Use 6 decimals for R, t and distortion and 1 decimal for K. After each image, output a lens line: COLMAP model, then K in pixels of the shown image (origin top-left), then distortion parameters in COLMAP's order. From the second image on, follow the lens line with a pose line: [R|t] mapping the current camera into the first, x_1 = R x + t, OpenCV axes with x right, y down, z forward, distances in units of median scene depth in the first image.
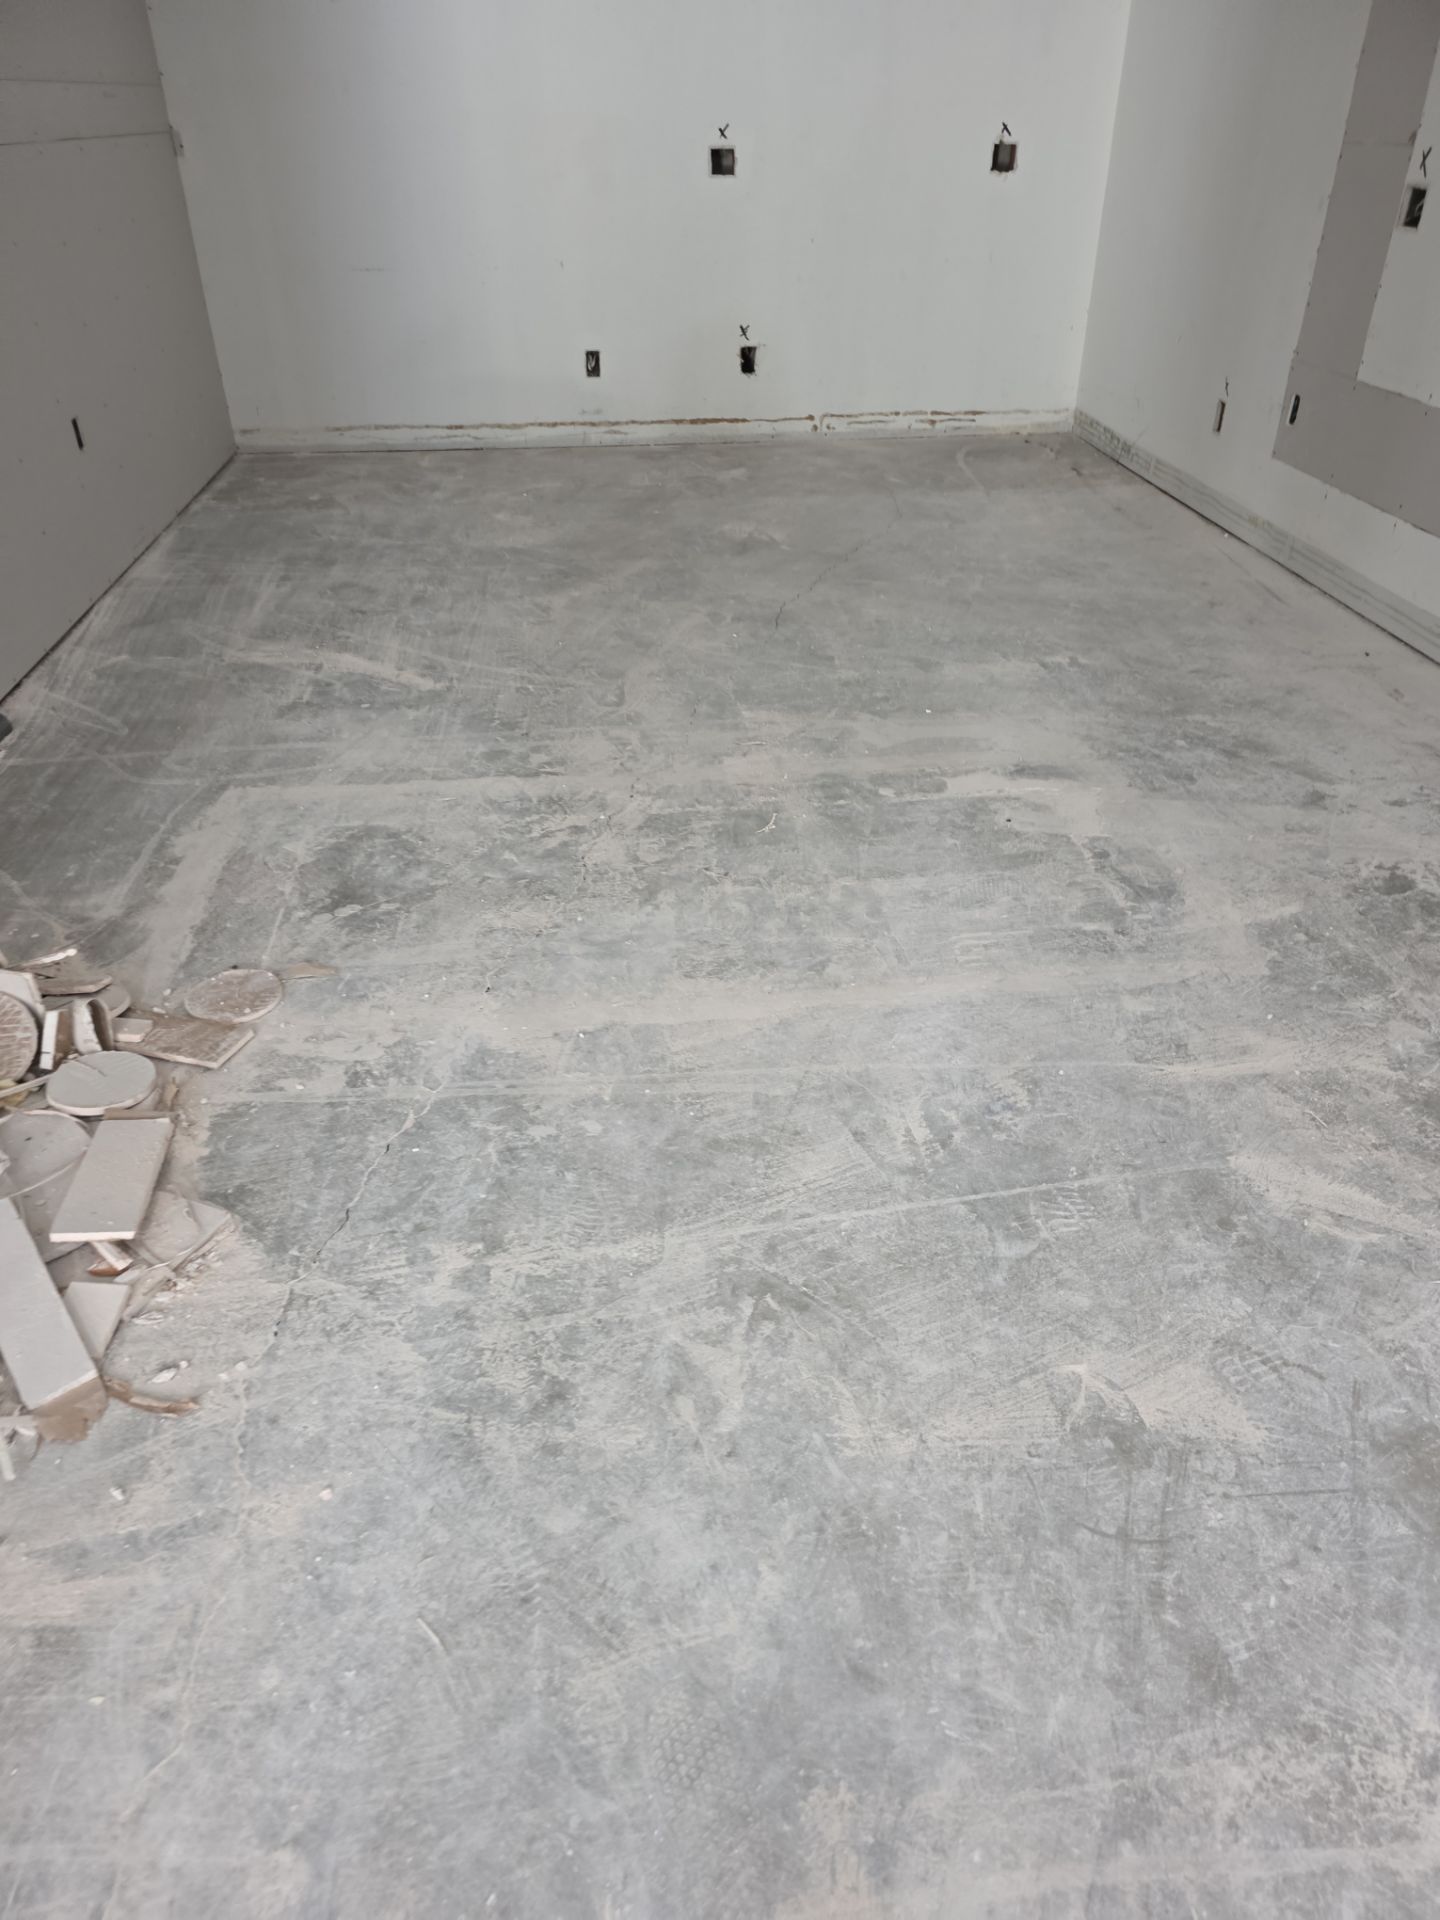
lens RADIAL K [[1279.3, 0, 734.4], [0, 1279.3, 998.6], [0, 0, 1]] dist [0.050163, -0.044009]
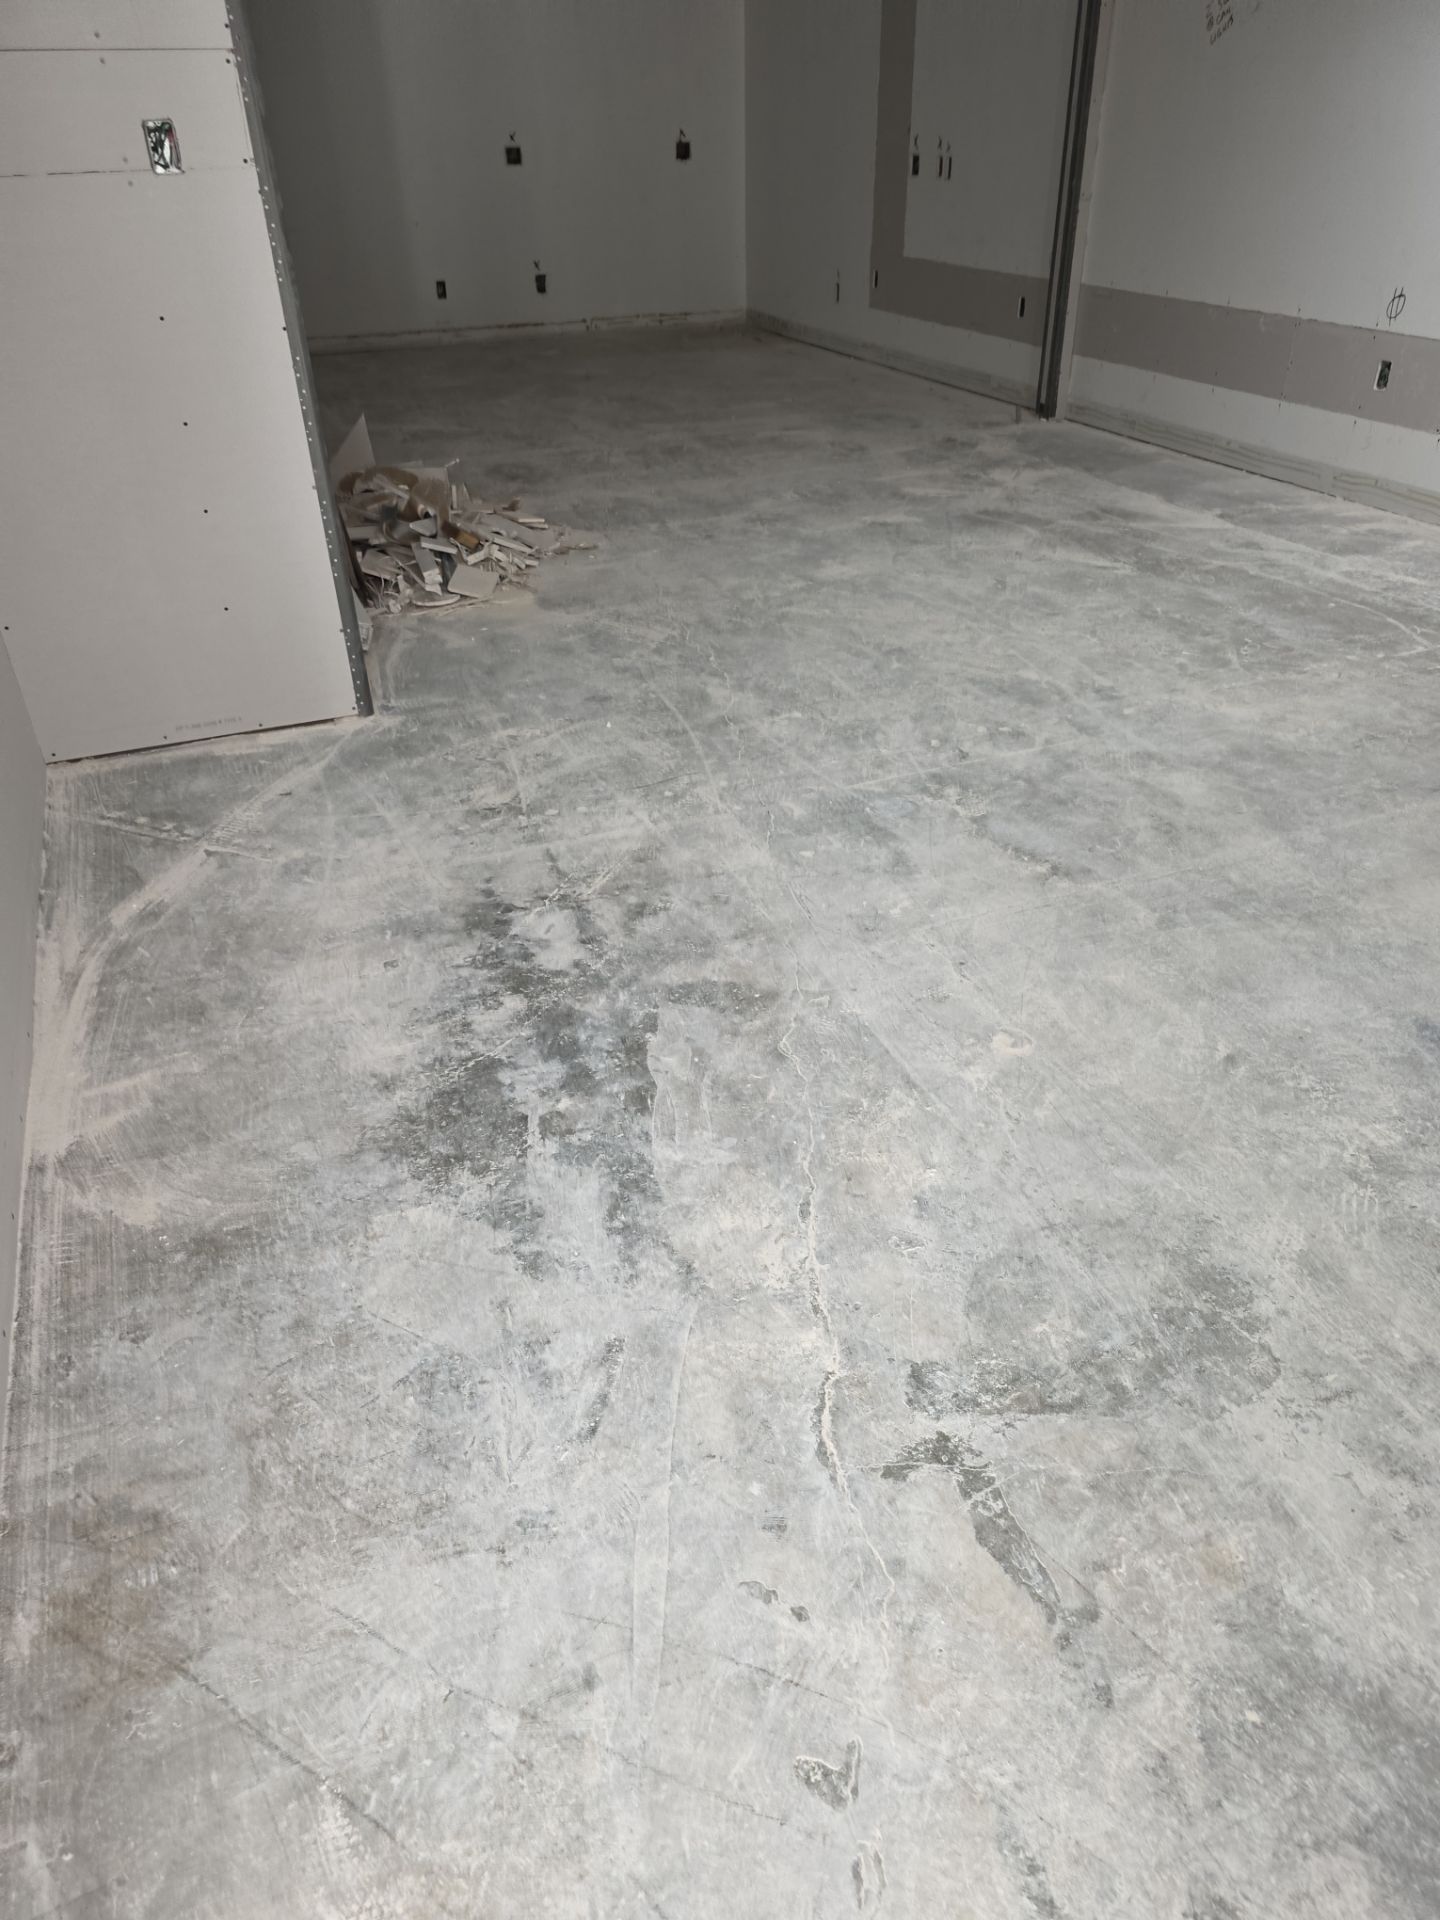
lens RADIAL K [[1279.3, 0, 723.8], [0, 1279.3, 1002.4], [0, 0, 1]] dist [0.050163, -0.044009]
pose [[0.961091, -0.164889, 0.221620, -1.351039], [0.166573, 0.985965, 0.011205, 1.914407], [-0.220357, 0.026147, 0.975069, -2.758630]]
